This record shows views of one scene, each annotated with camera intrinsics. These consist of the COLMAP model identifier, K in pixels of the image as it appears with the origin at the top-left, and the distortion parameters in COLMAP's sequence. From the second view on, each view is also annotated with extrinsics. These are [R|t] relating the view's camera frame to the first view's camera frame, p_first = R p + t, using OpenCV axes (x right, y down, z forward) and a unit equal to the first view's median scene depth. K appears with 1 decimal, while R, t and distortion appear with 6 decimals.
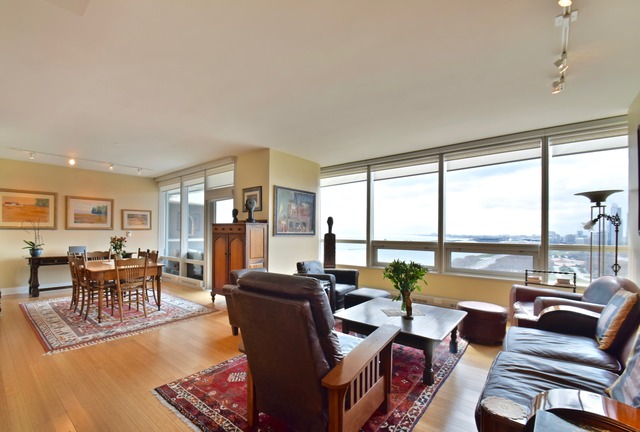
lens RADIAL K [[284.6, 0, 308.7], [0, 284.6, 231.8], [0, 0, 1]] dist [-0.004476, -0.005477]
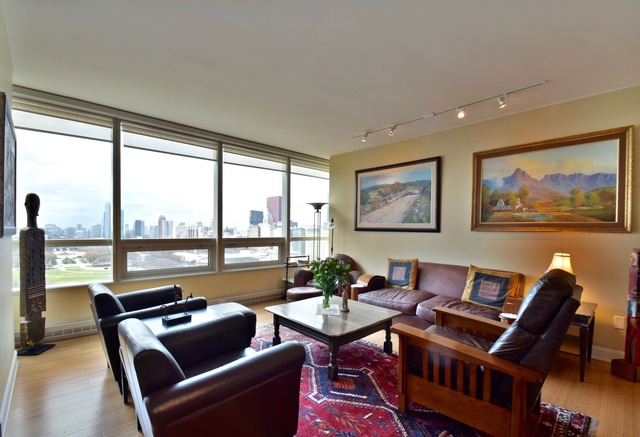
lens RADIAL K [[290.7, 0, 306.7], [0, 290.7, 235.0], [0, 0, 1]] dist [0.001101, -0.006769]
pose [[0.136204, -0.023632, 0.990399, -0.358048], [-0.012128, 0.999601, 0.025520, -0.001839], [-0.990607, -0.015487, 0.135863, 0.489465]]
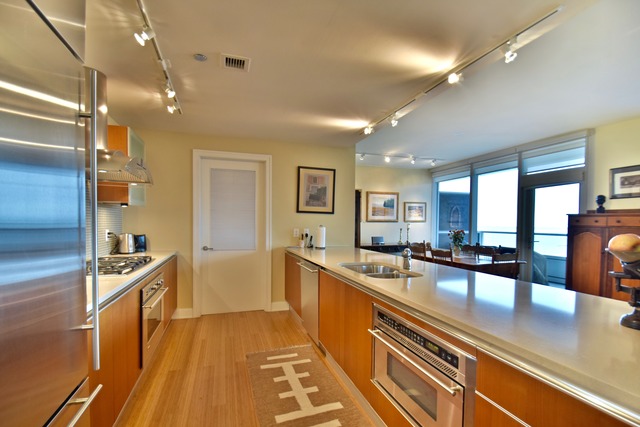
lens RADIAL K [[283.9, 0, 316.0], [0, 283.9, 228.0], [0, 0, 1]] dist [0.001930, -0.009538]
pose [[0.845251, 0.010187, -0.534273, -0.457306], [0.000660, 0.999798, 0.020107, -0.006068], [0.534370, -0.017348, 0.845073, -0.069139]]
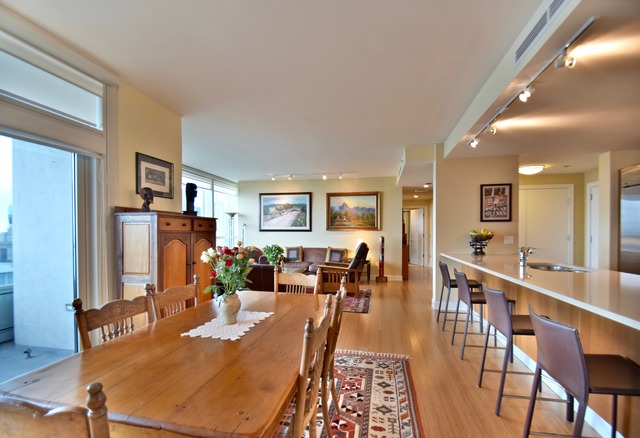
lens RADIAL K [[290.7, 0, 322.3], [0, 290.7, 238.3], [0, 0, 1]] dist [0.001101, -0.006769]
pose [[-0.479041, -0.026078, 0.877405, -0.831442], [-0.005561, 0.999629, 0.026674, 0.000984], [-0.877775, 0.007899, -0.479008, 0.870542]]
